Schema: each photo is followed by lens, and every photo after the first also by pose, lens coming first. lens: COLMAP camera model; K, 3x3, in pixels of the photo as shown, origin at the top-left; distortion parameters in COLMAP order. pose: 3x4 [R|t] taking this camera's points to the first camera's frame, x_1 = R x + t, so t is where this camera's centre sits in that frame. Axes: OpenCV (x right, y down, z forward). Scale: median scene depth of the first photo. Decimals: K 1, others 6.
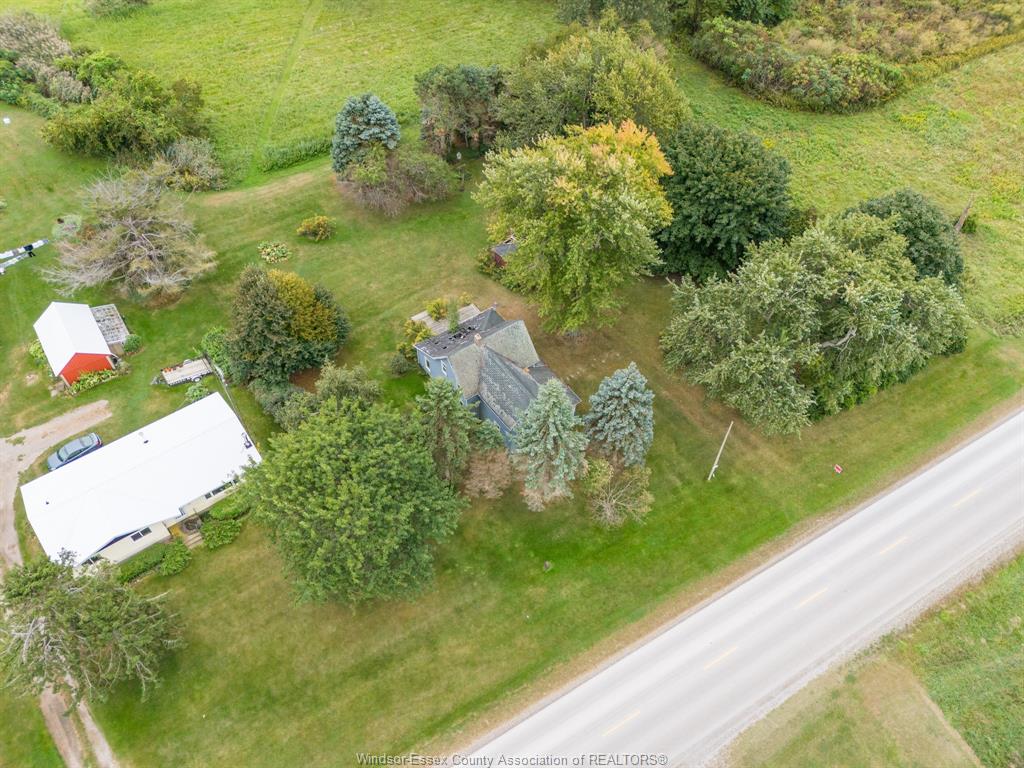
lens RADIAL K [[749.4, 0, 512.8], [0, 749.4, 388.6], [0, 0, 1]] dist [0.076878, -0.081537]
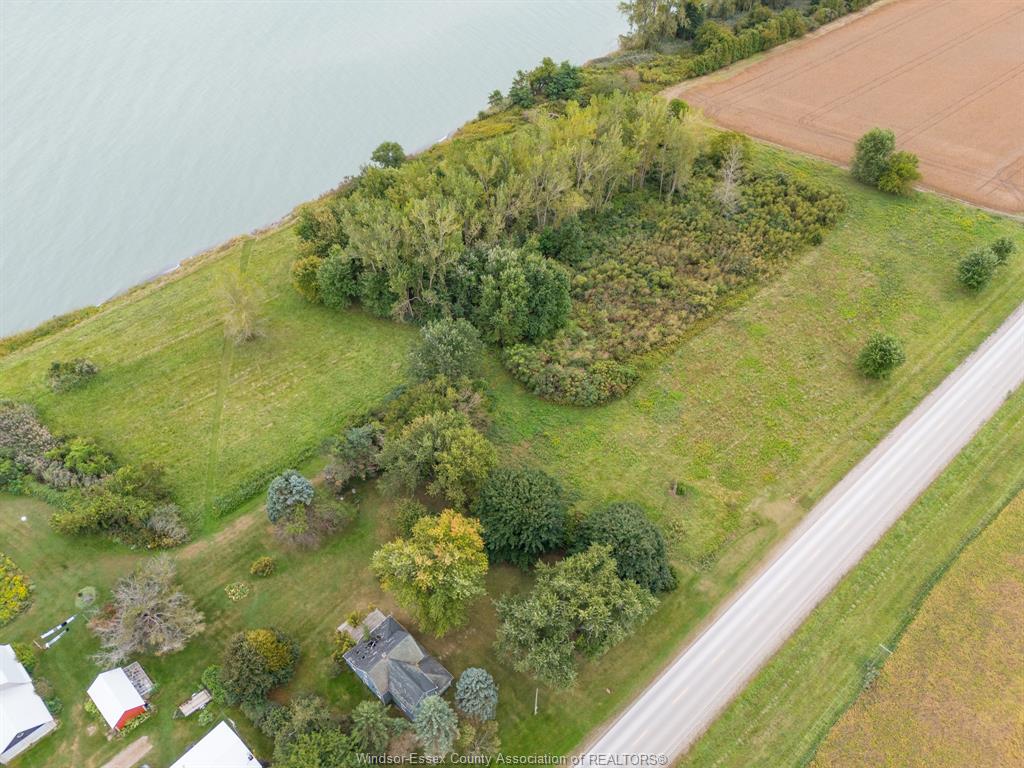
lens RADIAL K [[749.4, 0, 512.8], [0, 749.4, 388.6], [0, 0, 1]] dist [0.076878, -0.081537]
pose [[0.980124, -0.141471, 0.139076, 0.073100], [0.154901, 0.983732, -0.090978, -0.400430], [-0.123943, 0.110713, 0.986094, -0.656561]]
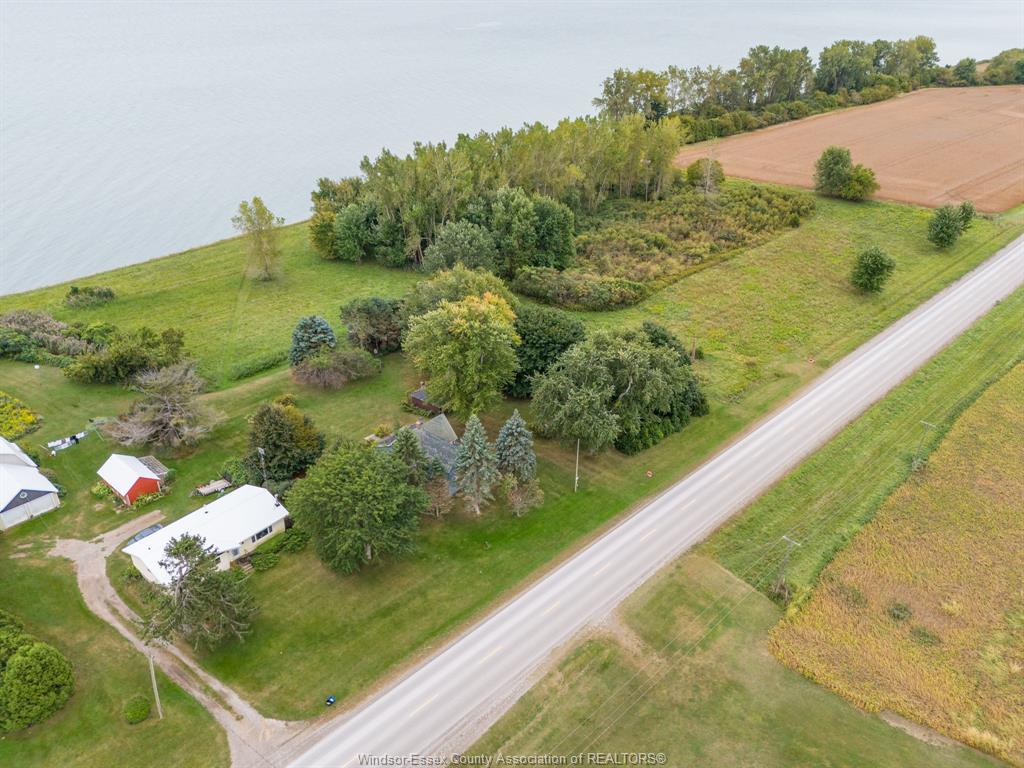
lens RADIAL K [[749.4, 0, 512.8], [0, 749.4, 388.6], [0, 0, 1]] dist [0.076878, -0.081537]
pose [[0.970935, -0.120185, 0.206979, -0.152465], [0.188190, 0.917676, -0.349935, 0.407170], [-0.147882, 0.378716, 0.913622, -0.454113]]
